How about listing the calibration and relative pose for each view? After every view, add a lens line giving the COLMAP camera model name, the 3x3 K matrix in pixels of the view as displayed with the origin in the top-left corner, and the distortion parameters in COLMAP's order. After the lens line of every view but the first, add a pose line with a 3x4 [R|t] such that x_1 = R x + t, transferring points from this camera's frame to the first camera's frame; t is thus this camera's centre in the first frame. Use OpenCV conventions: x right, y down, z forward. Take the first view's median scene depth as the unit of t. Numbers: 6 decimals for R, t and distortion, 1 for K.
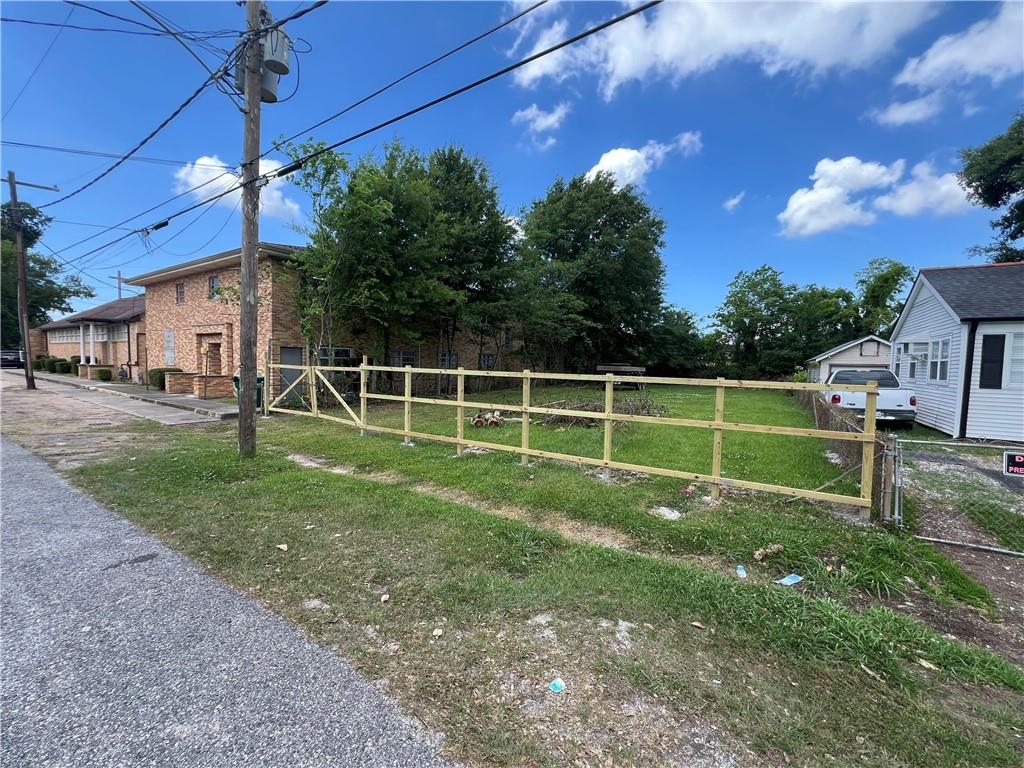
lens RADIAL K [[410.4, 0, 512.0], [0, 410.4, 384.0], [0, 0, 1]] dist [-0.000009, 0.000493]
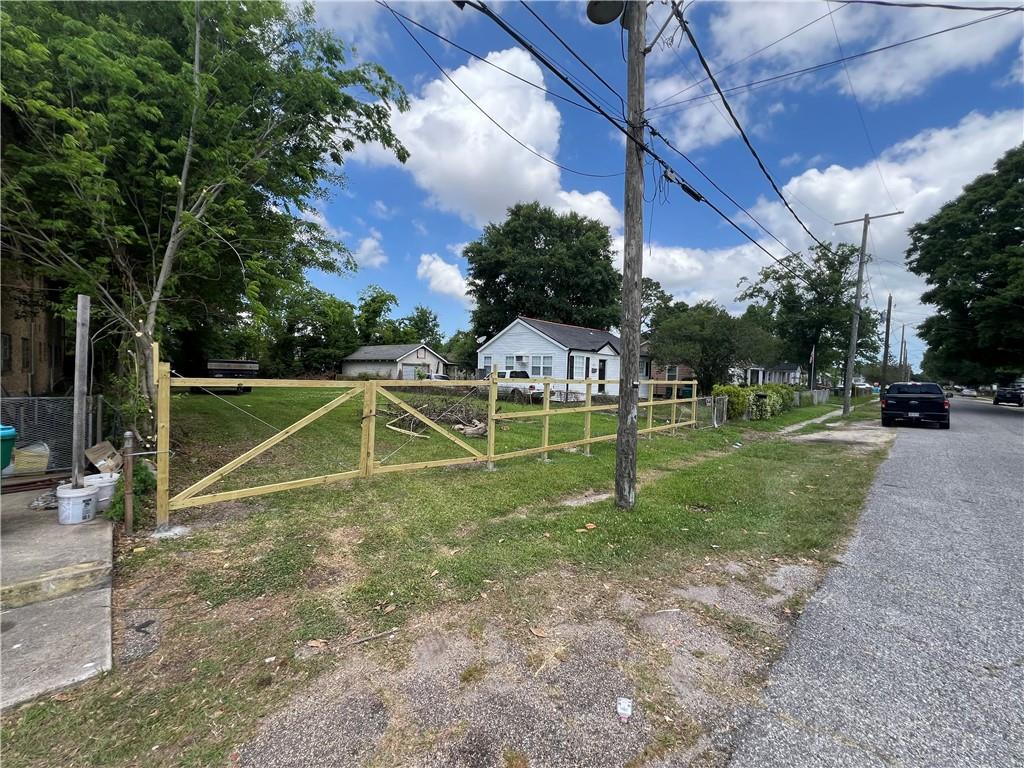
lens RADIAL K [[406.4, 0, 511.6], [0, 406.4, 392.2], [0, 0, 1]] dist [0.000315, 0.000123]
pose [[0.221654, -0.065996, 0.972889, -0.491588], [0.023993, 0.997774, 0.062218, -0.029153], [-0.974830, 0.009552, 0.222744, 0.365082]]
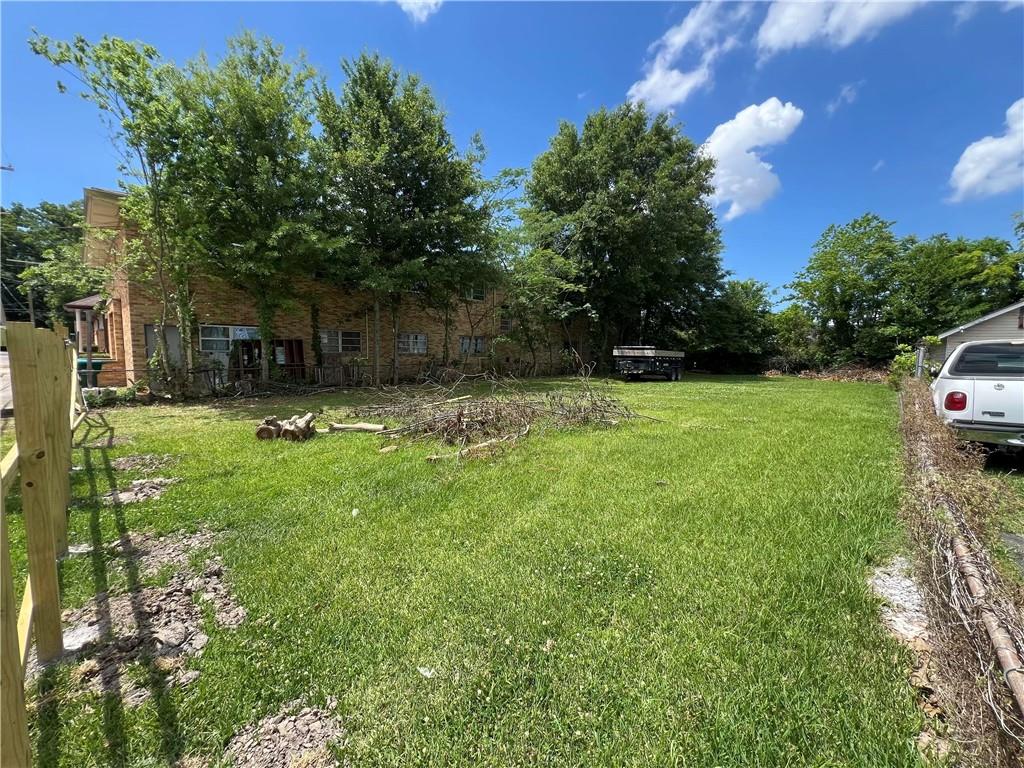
lens RADIAL K [[415.7, 0, 512.2], [0, 415.7, 382.7], [0, 0, 1]] dist [0.000631, -0.000115]
pose [[0.983870, 0.006905, -0.178754, 0.206631], [-0.003332, 0.999789, 0.020283, 0.003193], [0.178856, -0.019360, 0.983685, 0.241157]]
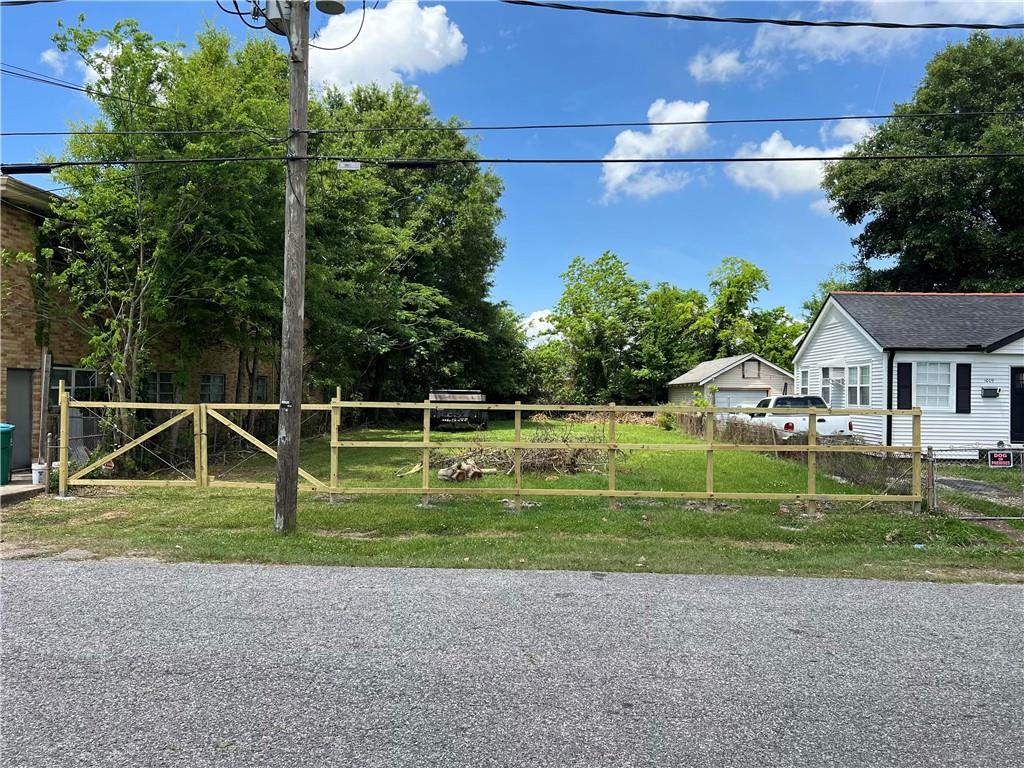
lens RADIAL K [[765.3, 0, 512.0], [0, 765.3, 384.0], [0, 0, 1]] dist [0.032154, -0.002518]
pose [[0.867833, -0.007331, 0.496802, -0.337662], [0.034599, 0.998356, -0.045706, -0.002199], [-0.495650, 0.056854, 0.866659, -0.118206]]
